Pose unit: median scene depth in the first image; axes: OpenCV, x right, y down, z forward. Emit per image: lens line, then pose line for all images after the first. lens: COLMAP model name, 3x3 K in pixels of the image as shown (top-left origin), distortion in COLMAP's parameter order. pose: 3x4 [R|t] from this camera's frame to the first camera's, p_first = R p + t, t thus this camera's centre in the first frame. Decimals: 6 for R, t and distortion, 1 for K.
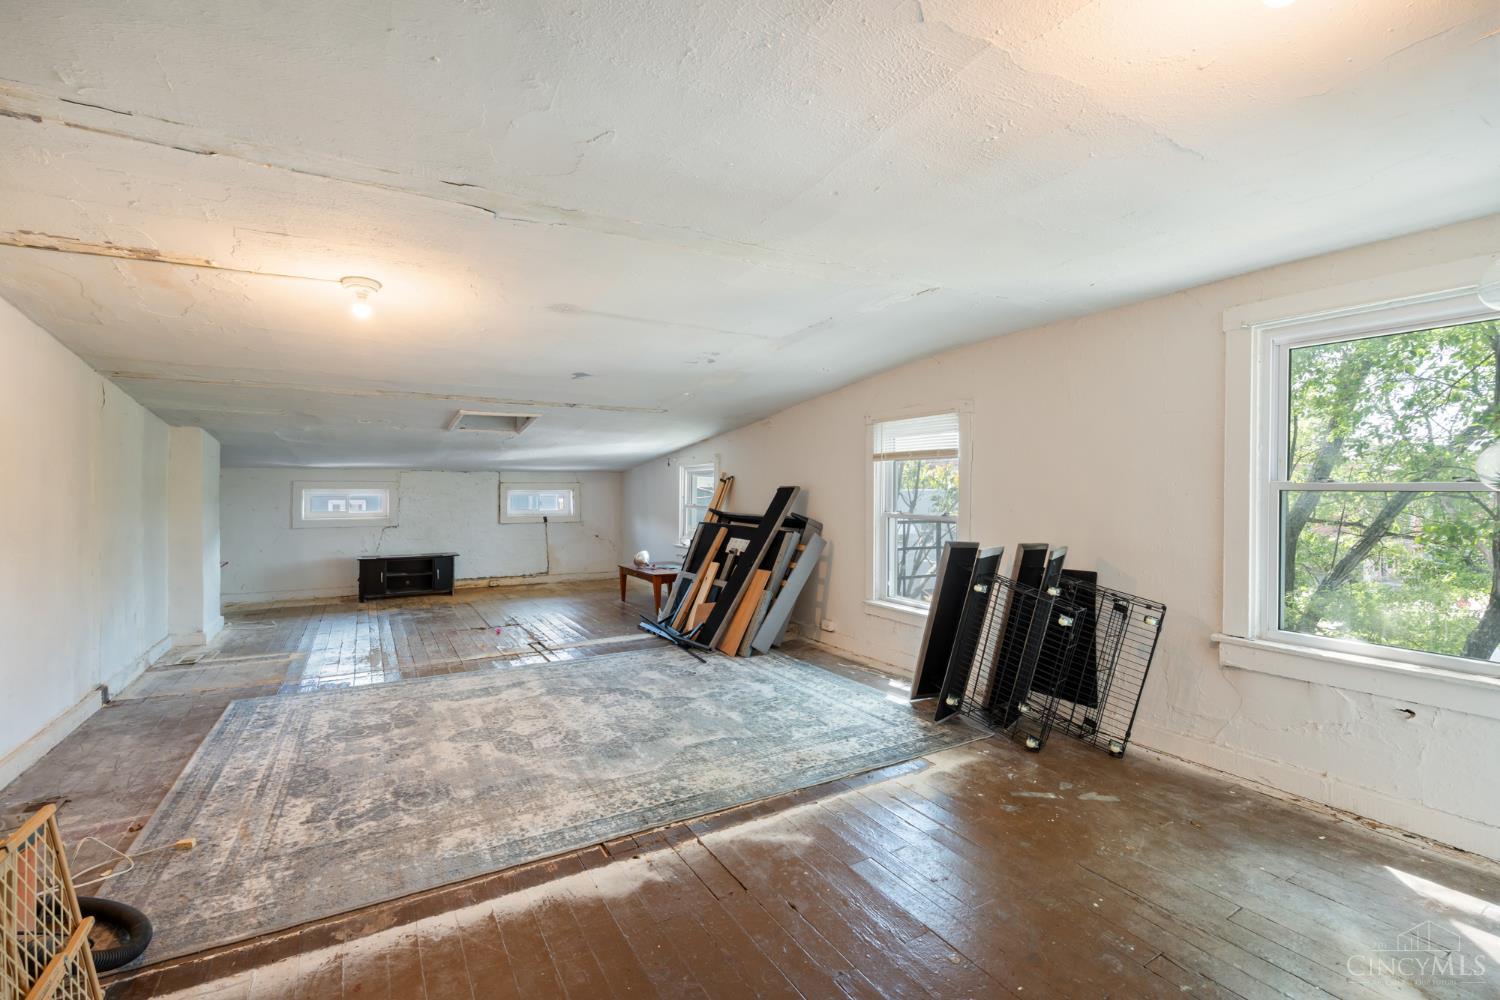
lens RADIAL K [[676.6, 0, 749.1], [0, 676.6, 495.8], [0, 0, 1]] dist [-0.003136, 0.001416]
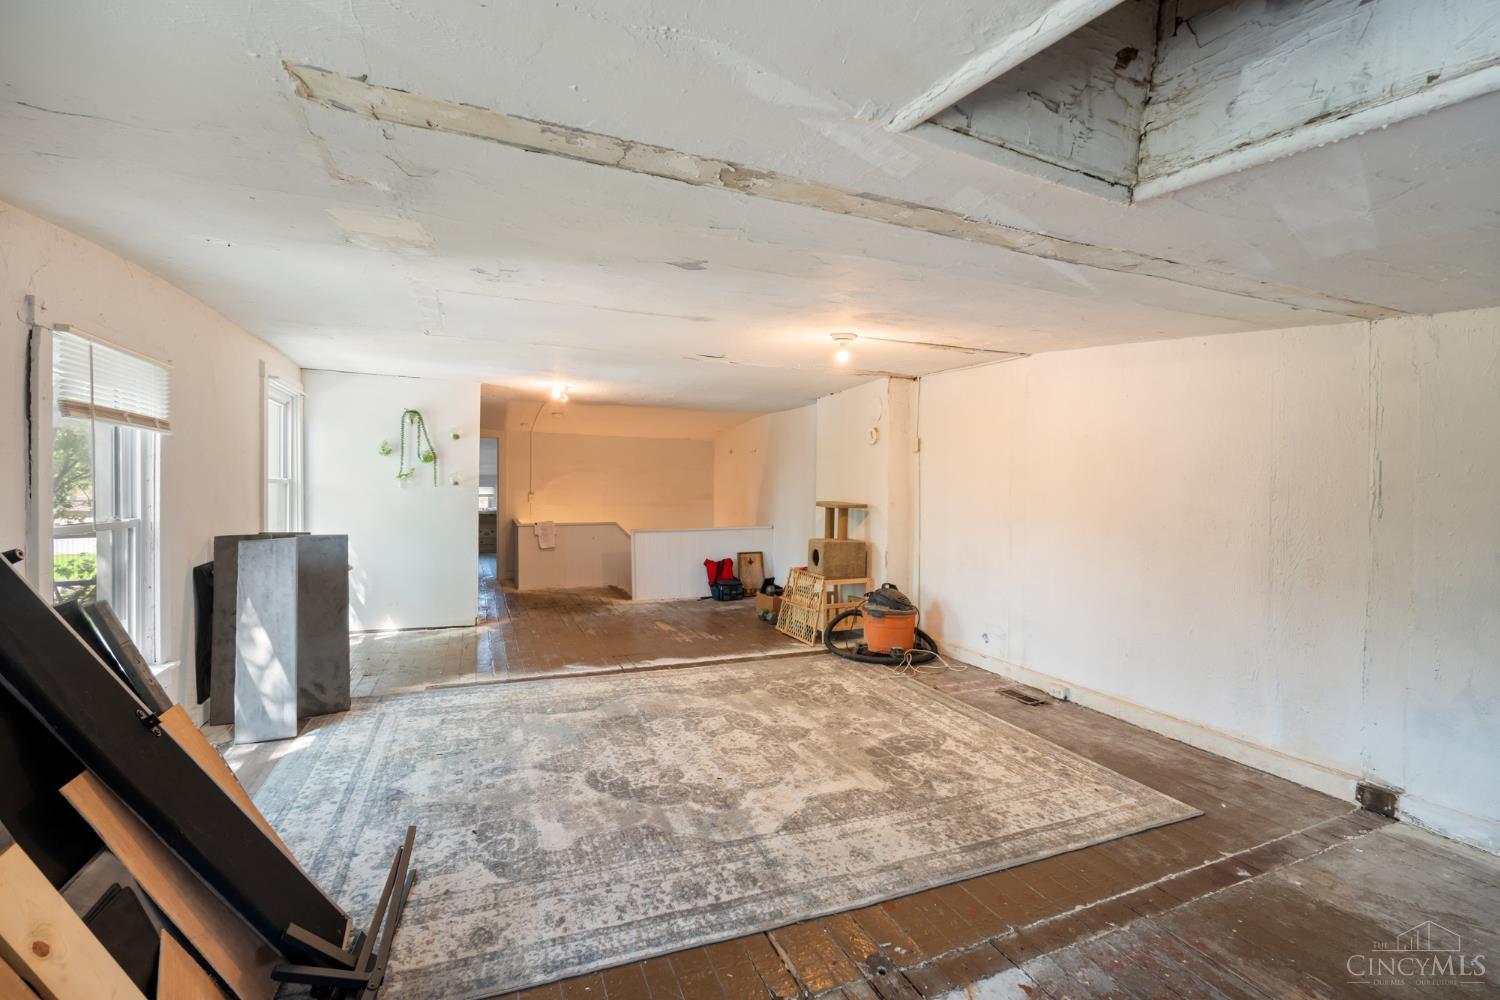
lens RADIAL K [[676.6, 0, 754.0], [0, 676.6, 496.0], [0, 0, 1]] dist [-0.003136, 0.001416]
pose [[-0.991595, -0.011675, 0.128854, -0.468646], [-0.009578, 0.999812, 0.016884, -0.013134], [-0.129027, 0.015508, -0.991520, 1.935433]]
